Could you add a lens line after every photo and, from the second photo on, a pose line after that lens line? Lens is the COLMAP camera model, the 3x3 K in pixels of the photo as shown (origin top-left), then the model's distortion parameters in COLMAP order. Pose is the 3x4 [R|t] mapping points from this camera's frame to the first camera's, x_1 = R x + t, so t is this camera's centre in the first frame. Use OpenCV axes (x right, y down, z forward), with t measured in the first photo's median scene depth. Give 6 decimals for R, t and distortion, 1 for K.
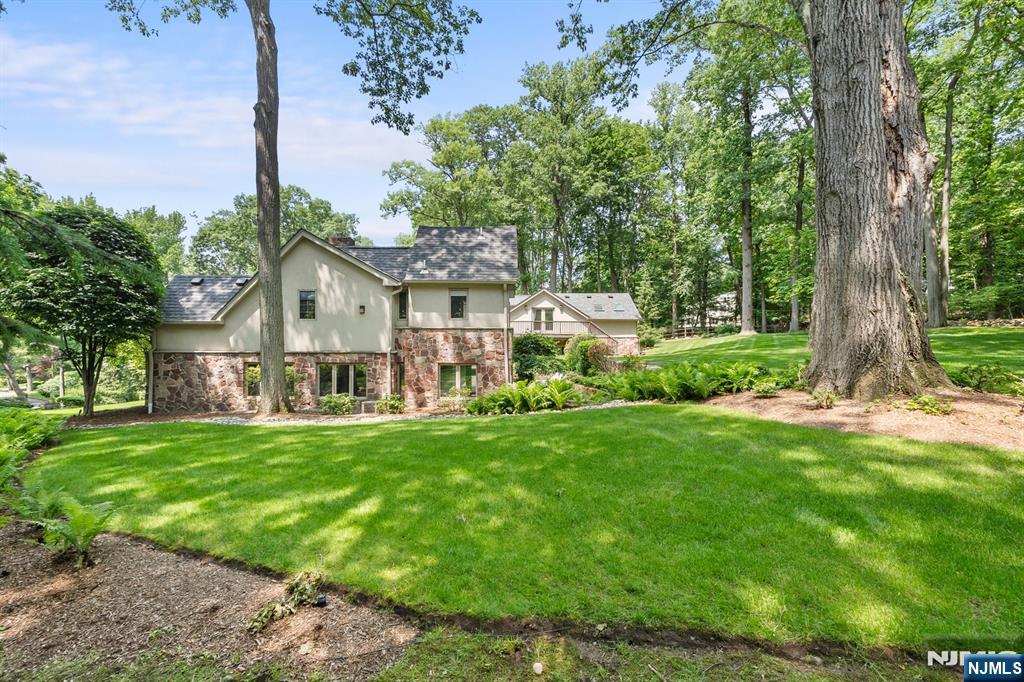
lens RADIAL K [[430.6, 0, 505.4], [0, 430.6, 340.8], [0, 0, 1]] dist [0.001565, 0.000113]
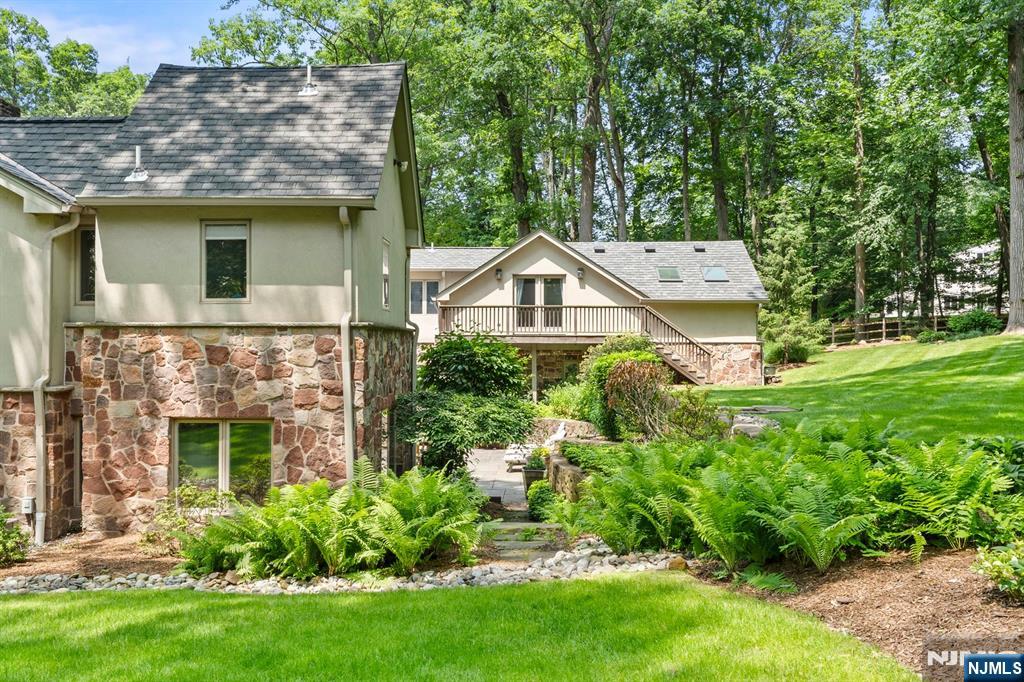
lens RADIAL K [[848.4, 0, 512.0], [0, 848.4, 341.0], [0, 0, 1]] dist [0.006219, -0.001549]
pose [[0.999228, -0.000242, -0.039286, 0.094486], [0.000132, 0.999996, -0.002810, -0.007423], [0.039286, 0.002803, 0.999224, 0.141265]]
